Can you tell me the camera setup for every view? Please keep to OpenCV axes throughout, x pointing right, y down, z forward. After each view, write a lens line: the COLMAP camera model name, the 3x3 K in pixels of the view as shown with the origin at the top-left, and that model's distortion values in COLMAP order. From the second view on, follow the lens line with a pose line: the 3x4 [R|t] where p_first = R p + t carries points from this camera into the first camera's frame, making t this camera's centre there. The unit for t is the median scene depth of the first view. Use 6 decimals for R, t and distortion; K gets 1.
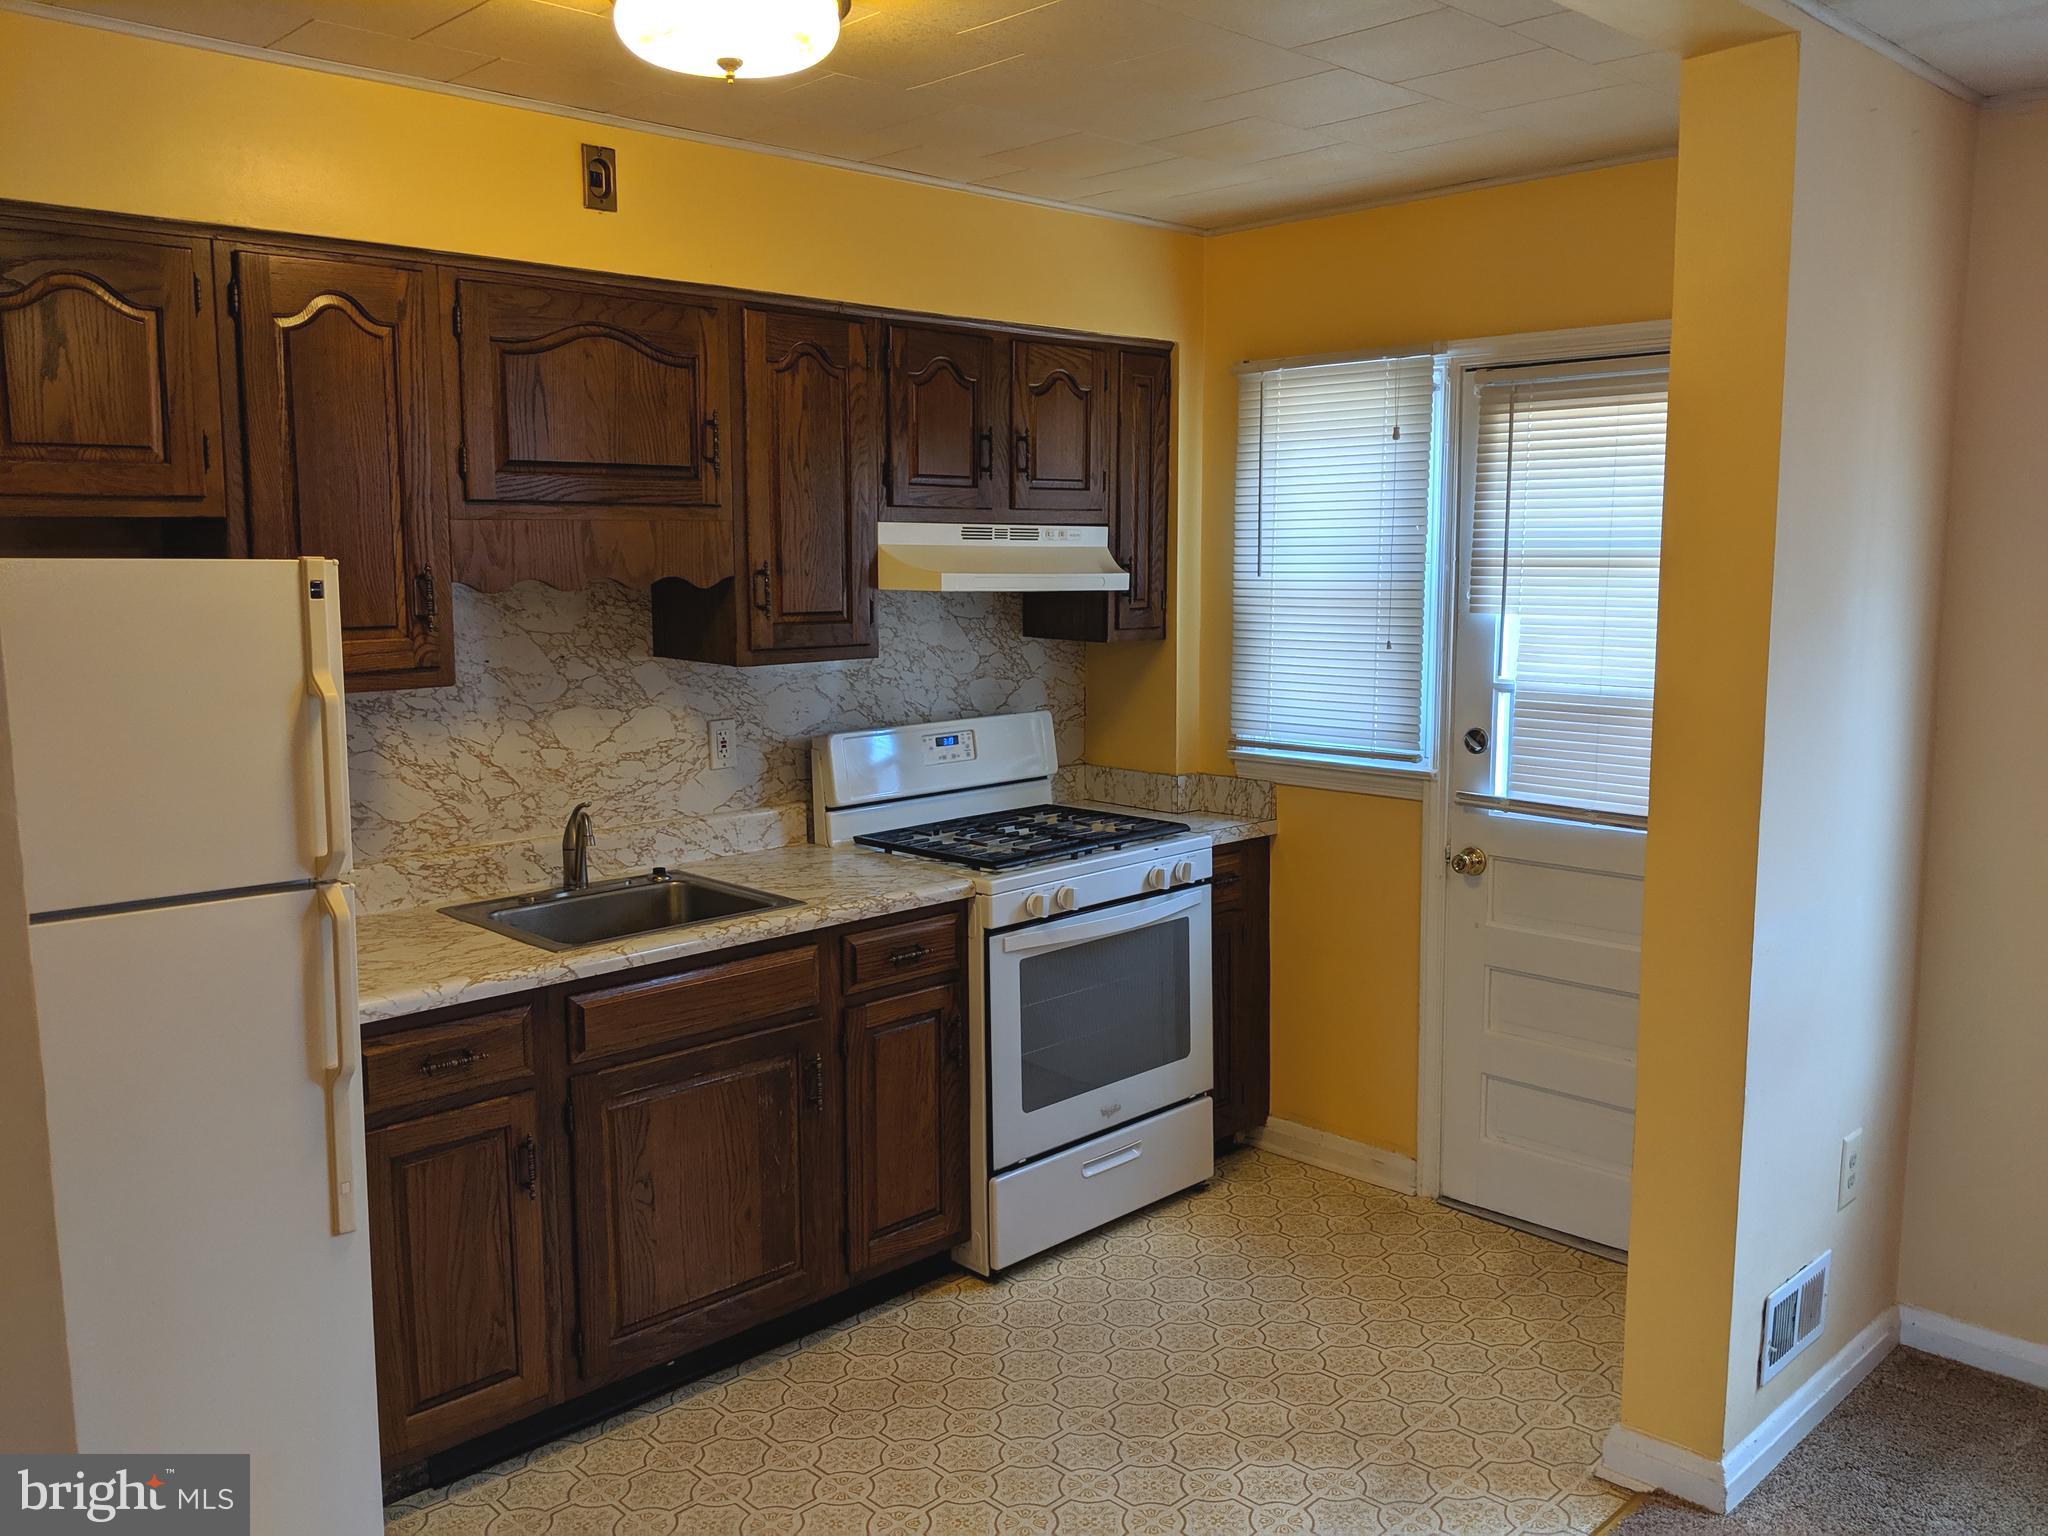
lens RADIAL K [[1644.5, 0, 1023.3], [0, 1644.5, 772.1], [0, 0, 1]] dist [0.108779, -0.212249]
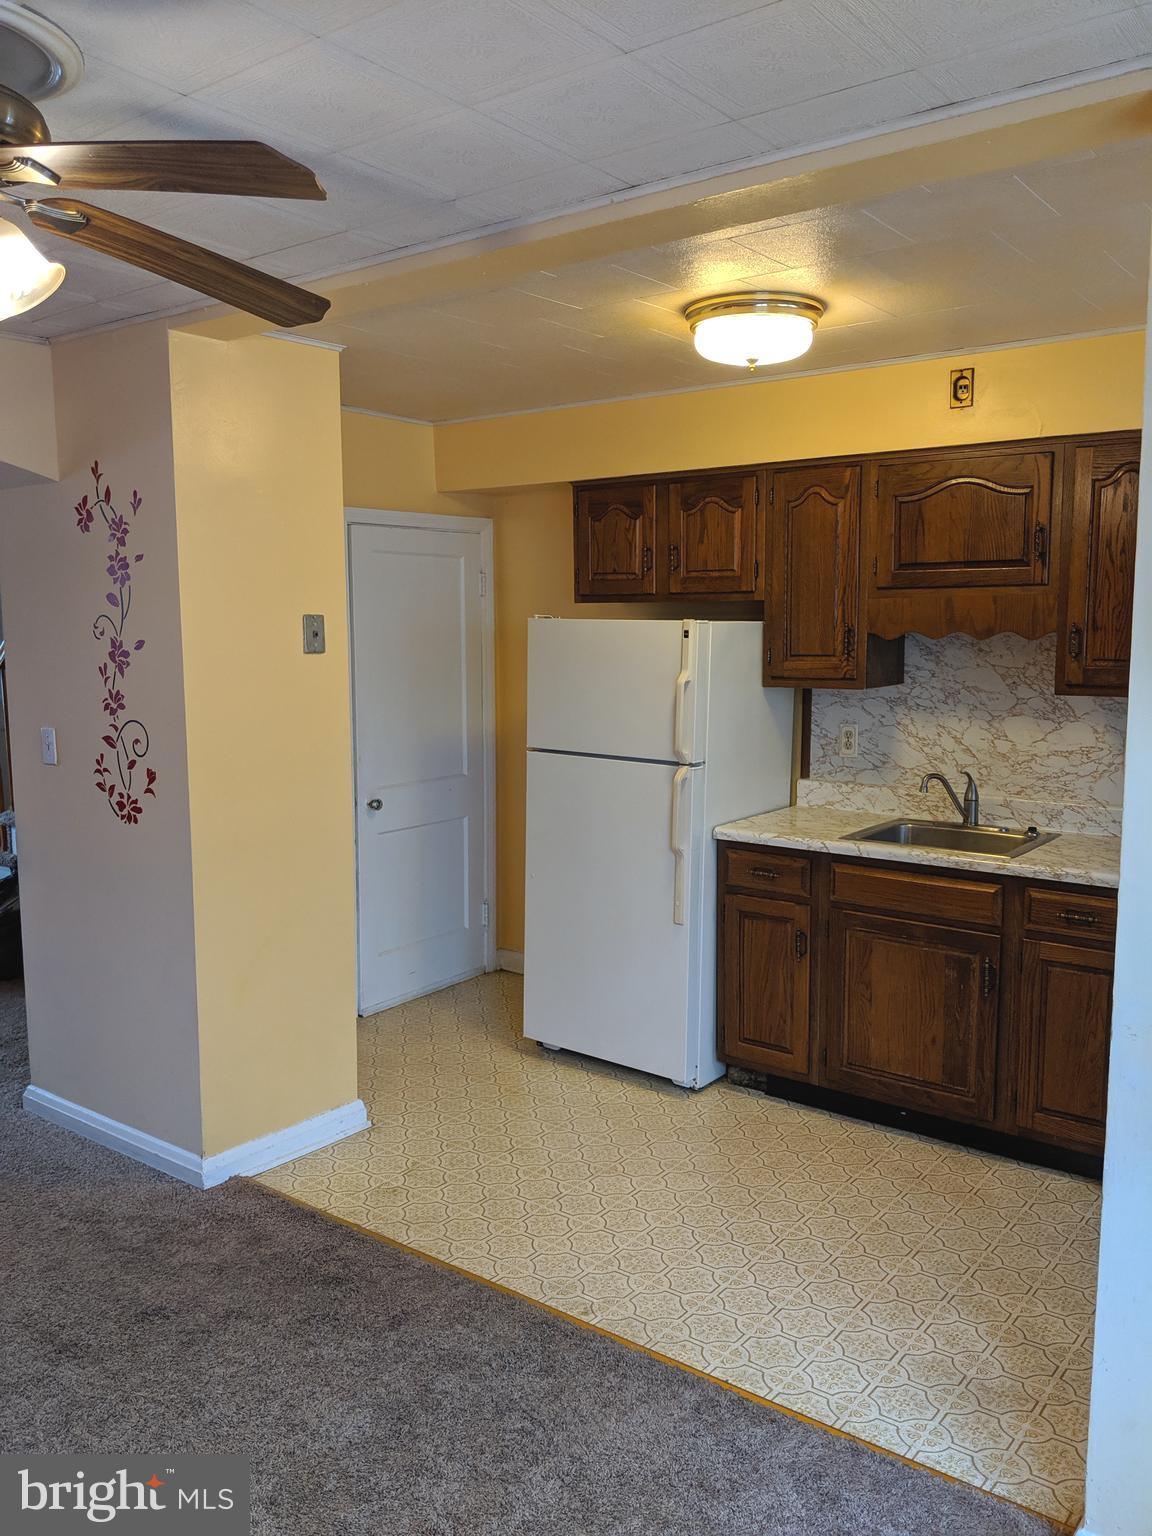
lens RADIAL K [[1229.1, 0, 574.9], [0, 1229.1, 768.6], [0, 0, 1]] dist [0.078672, -0.187930]
pose [[0.139182, 0.123408, -0.982547, 0.859694], [-0.132140, 0.985646, 0.105079, -0.060018], [0.981411, 0.115208, 0.153491, 0.439982]]
